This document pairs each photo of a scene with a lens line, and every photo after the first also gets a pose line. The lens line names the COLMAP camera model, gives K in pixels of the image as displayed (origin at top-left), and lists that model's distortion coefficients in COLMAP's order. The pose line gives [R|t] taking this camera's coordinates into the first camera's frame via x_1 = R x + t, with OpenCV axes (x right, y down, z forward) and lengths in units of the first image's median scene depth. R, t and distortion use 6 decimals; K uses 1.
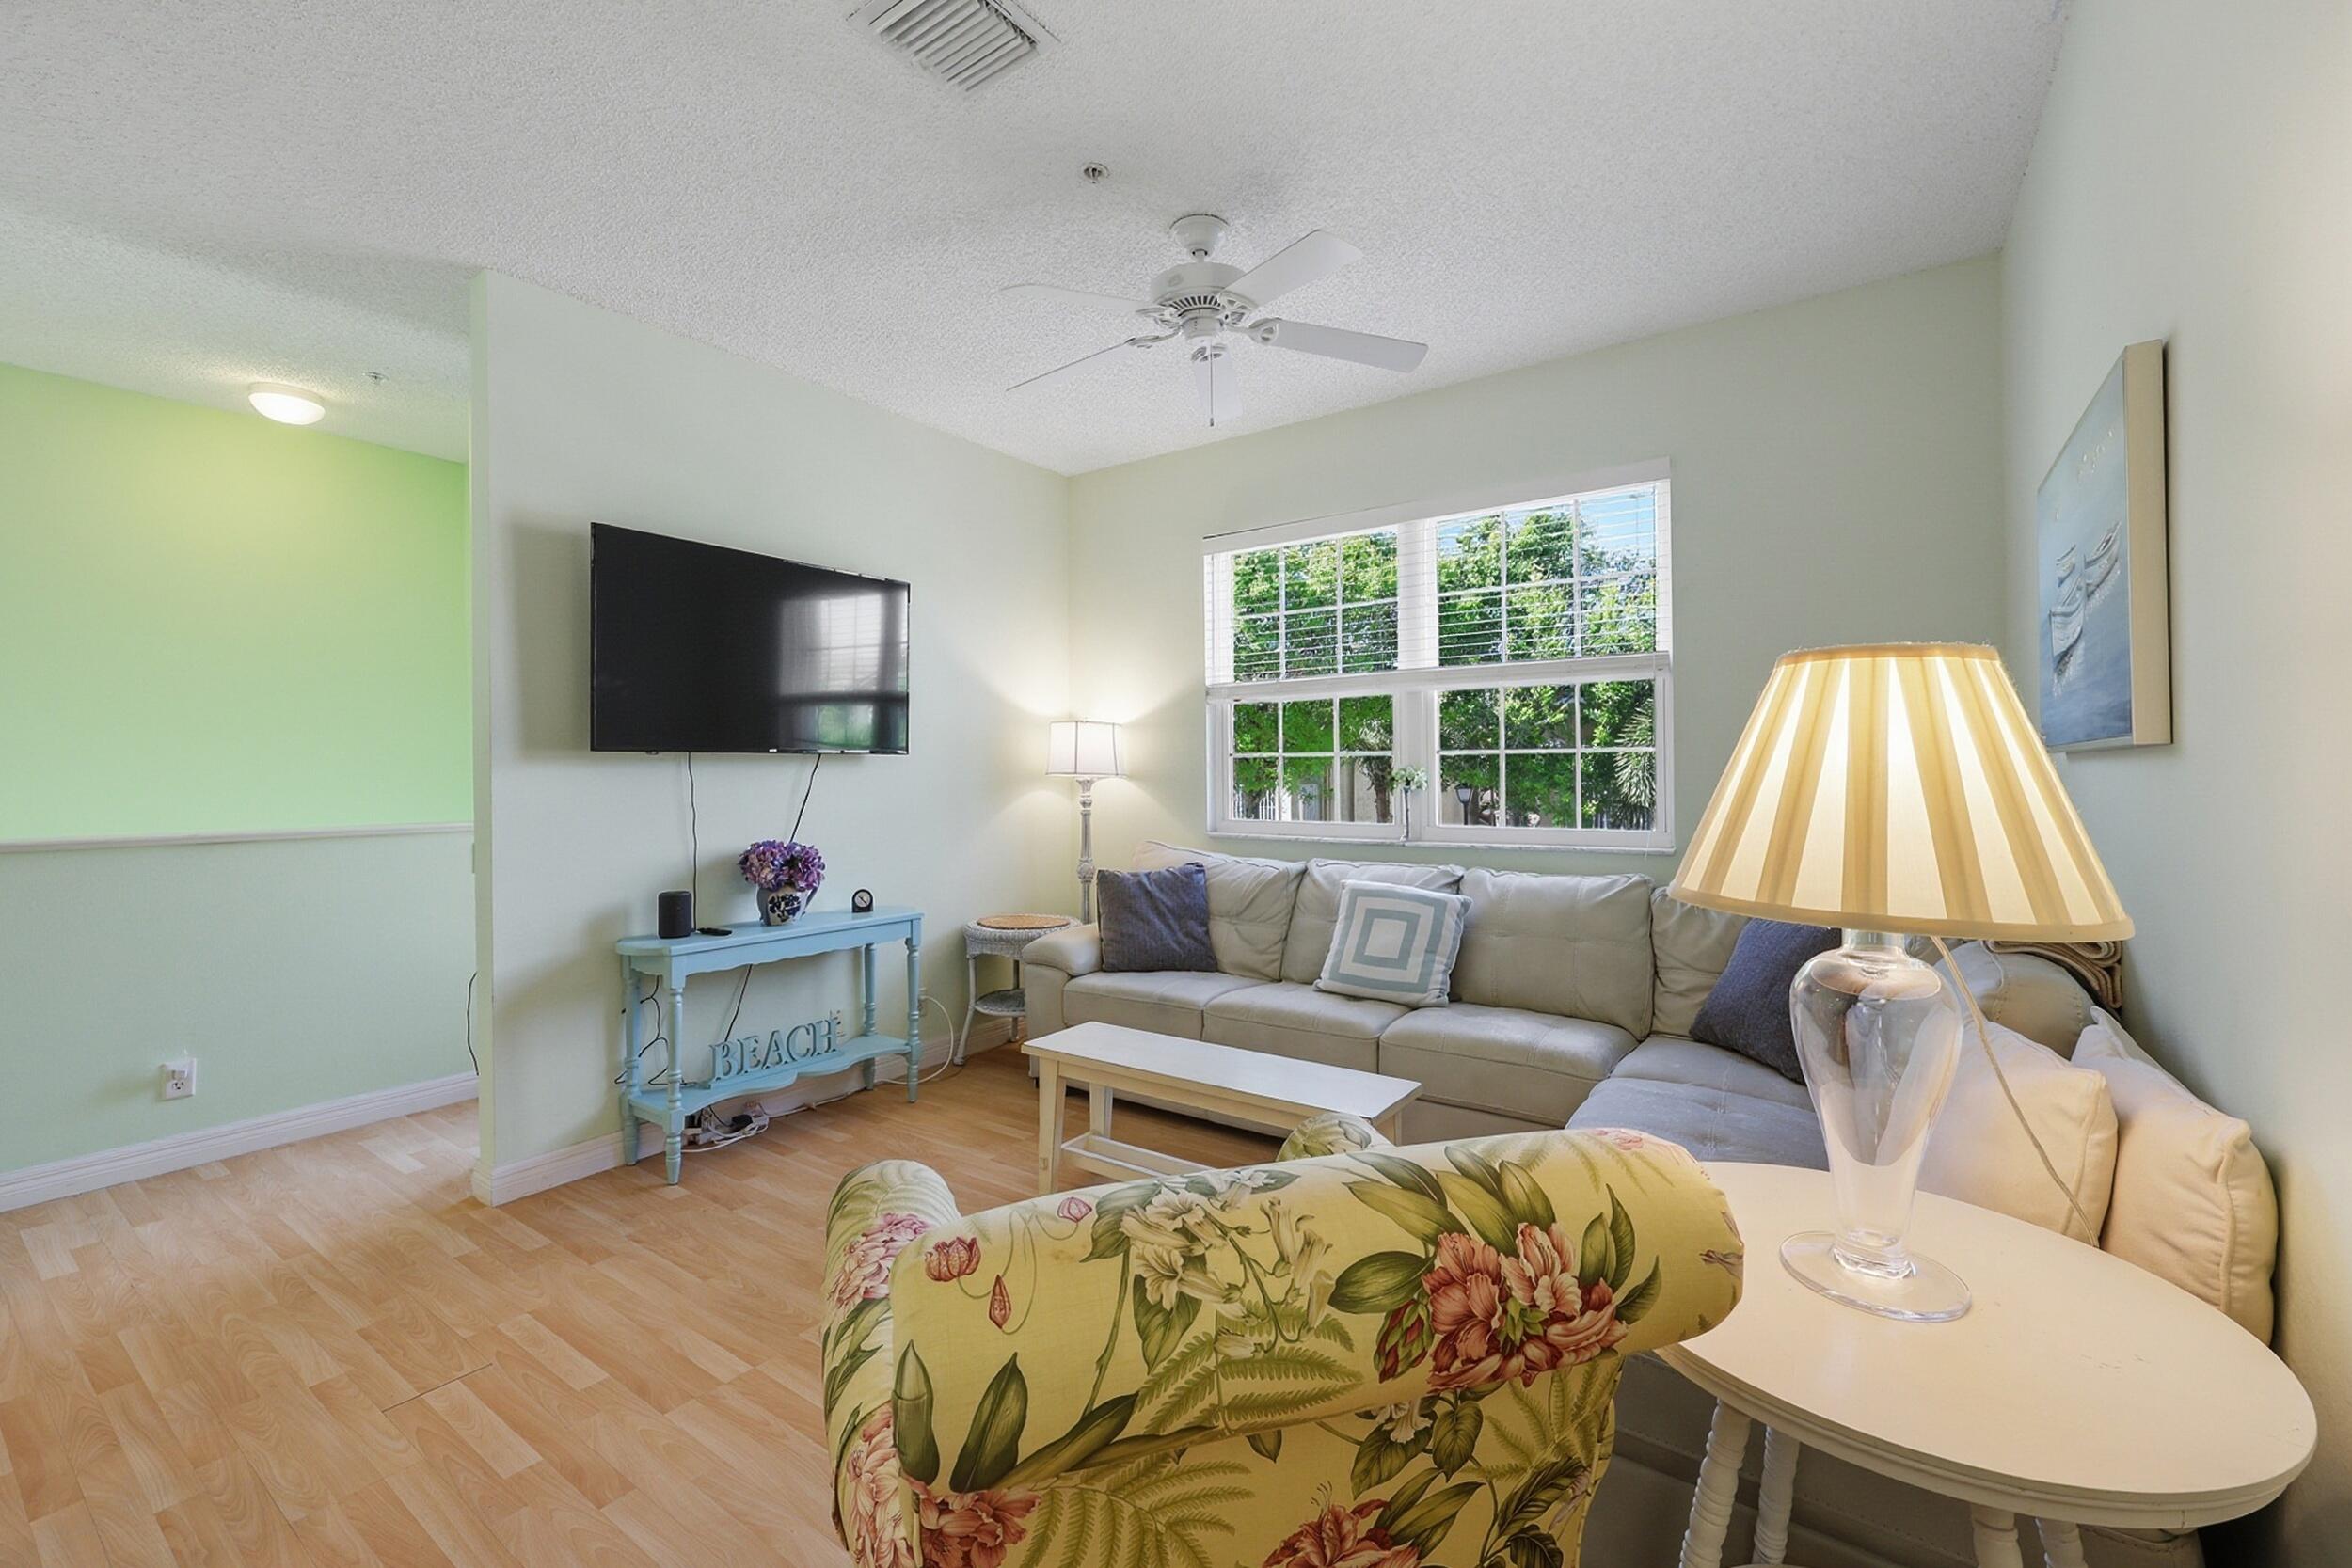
lens RADIAL K [[942.4, 0, 1183.0], [0, 942.4, 765.1], [0, 0, 1]] dist [-0.003017, -0.001479]
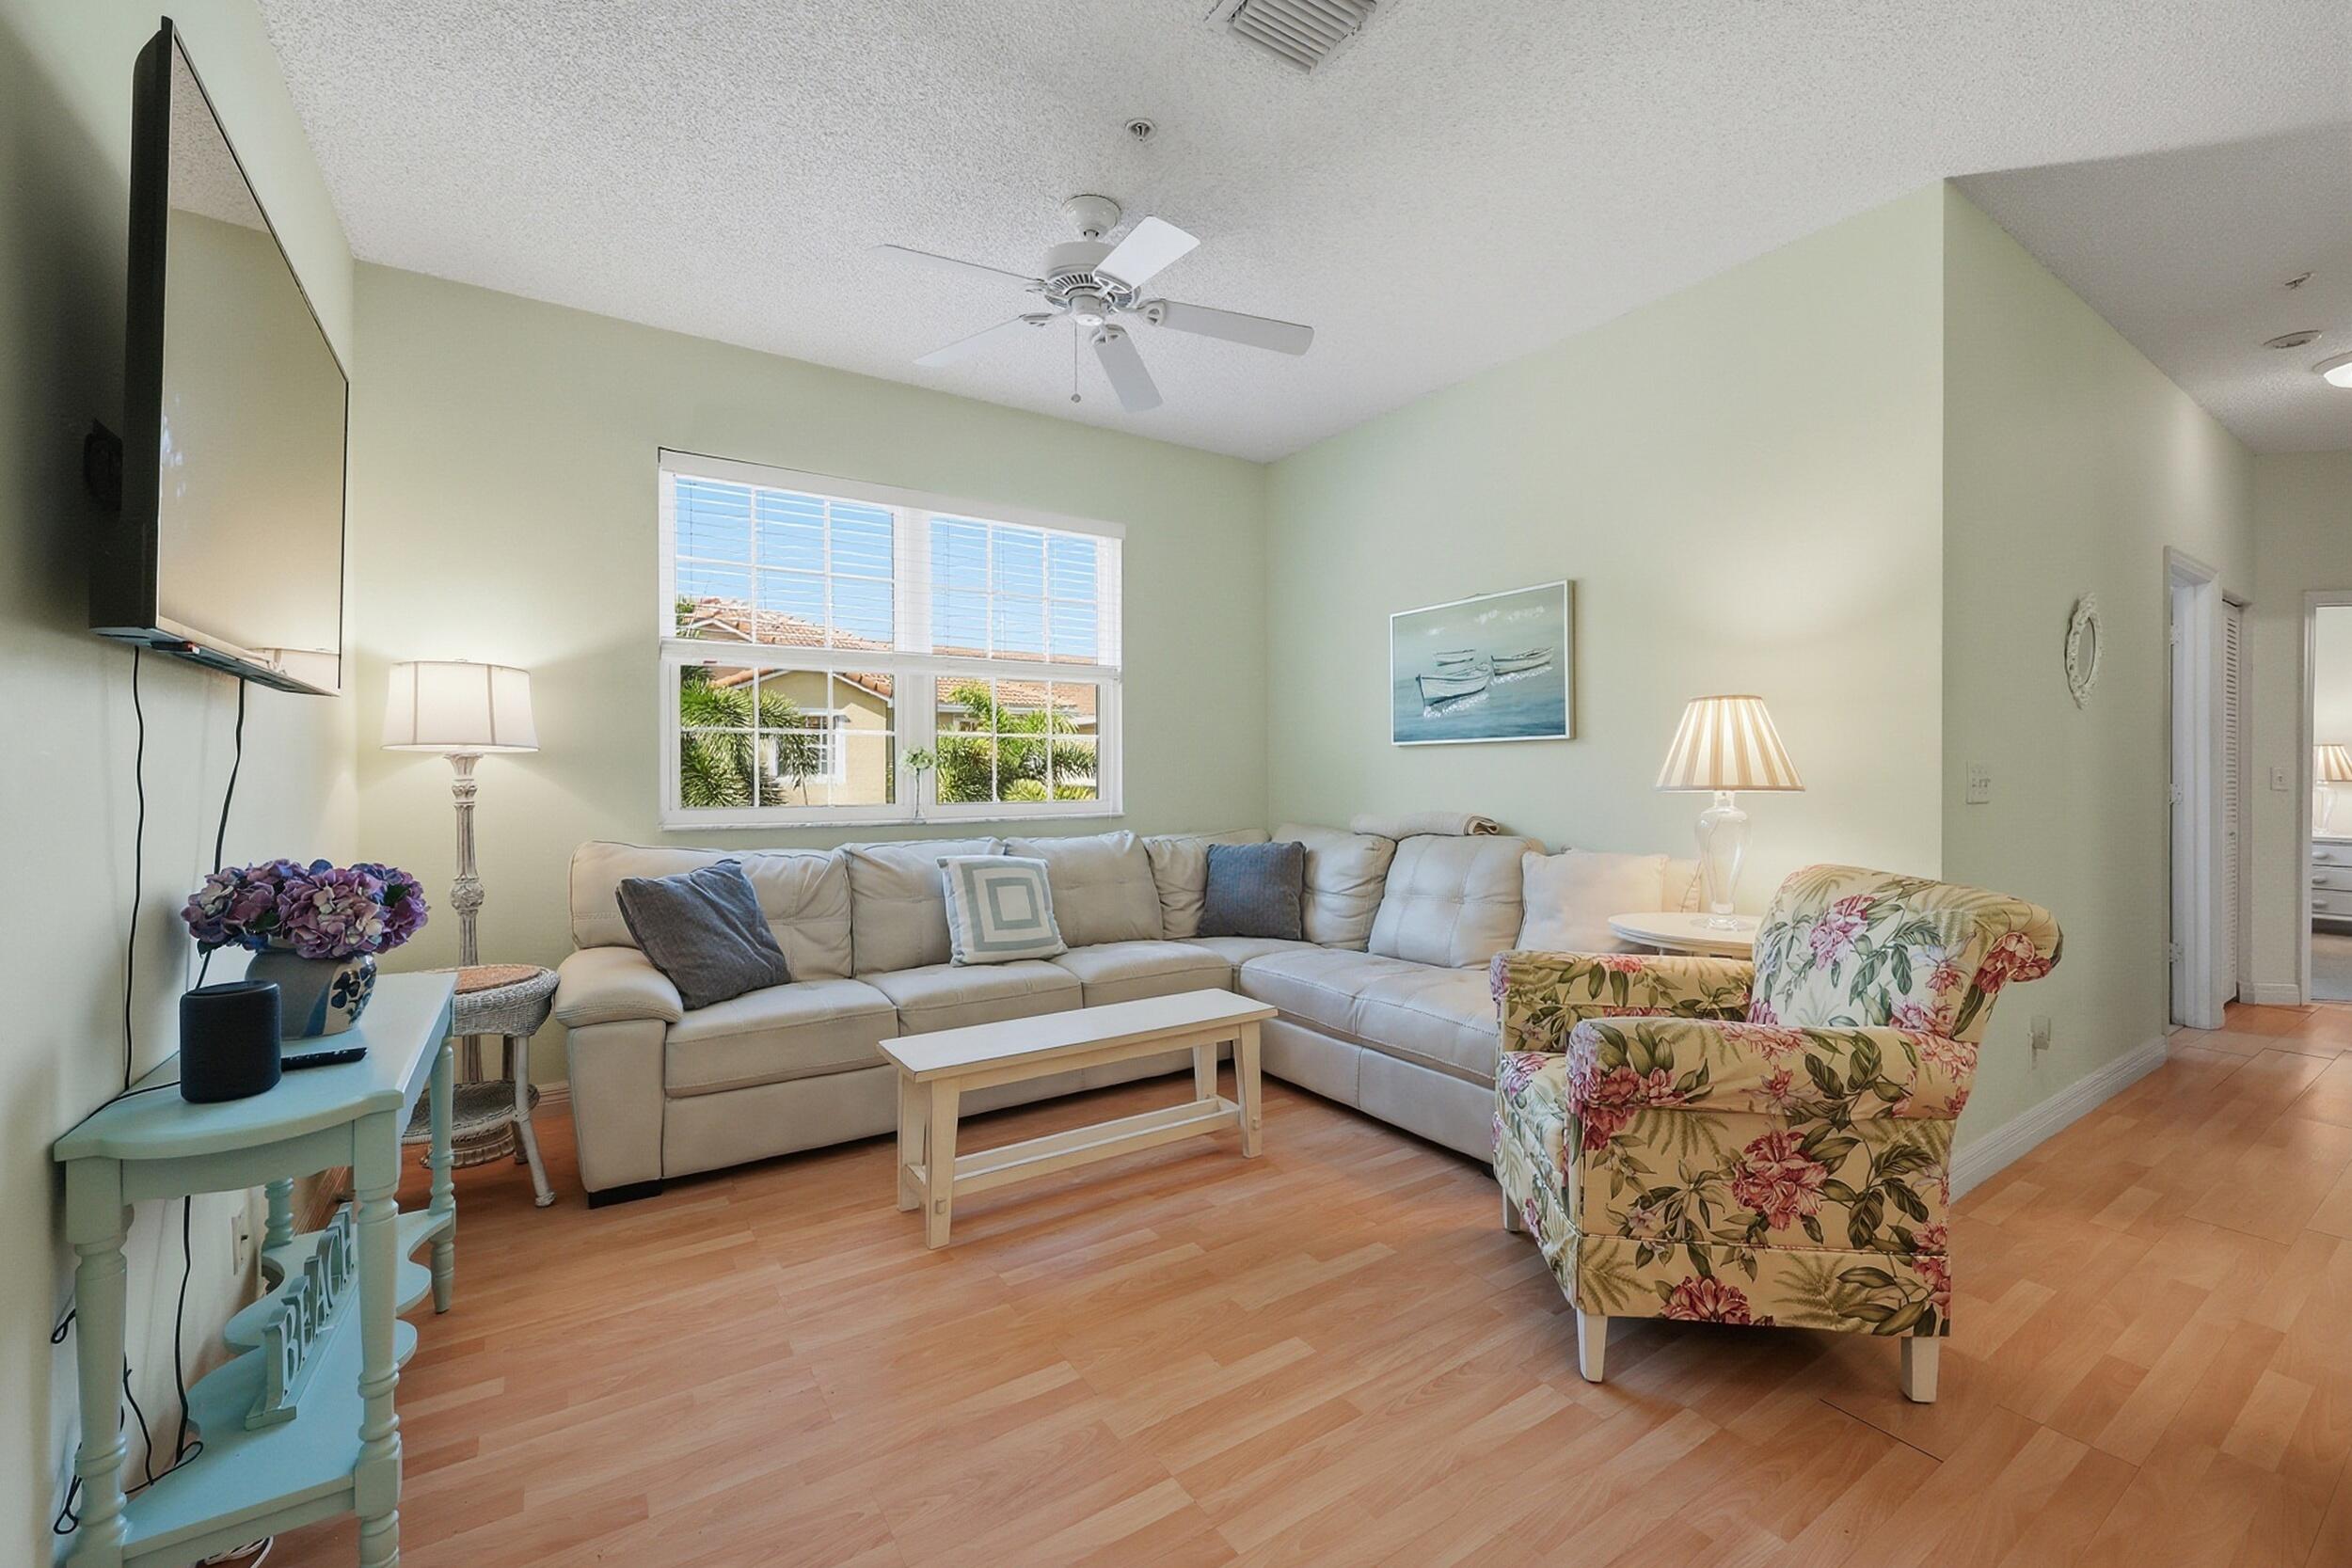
lens RADIAL K [[942.4, 0, 1155.2], [0, 942.4, 770.5], [0, 0, 1]] dist [-0.003017, -0.001479]
pose [[0.381227, 0.009971, 0.924428, -0.634077], [-0.007743, 0.999941, -0.007593, 0.033886], [-0.924449, -0.004263, 0.381282, 0.384777]]
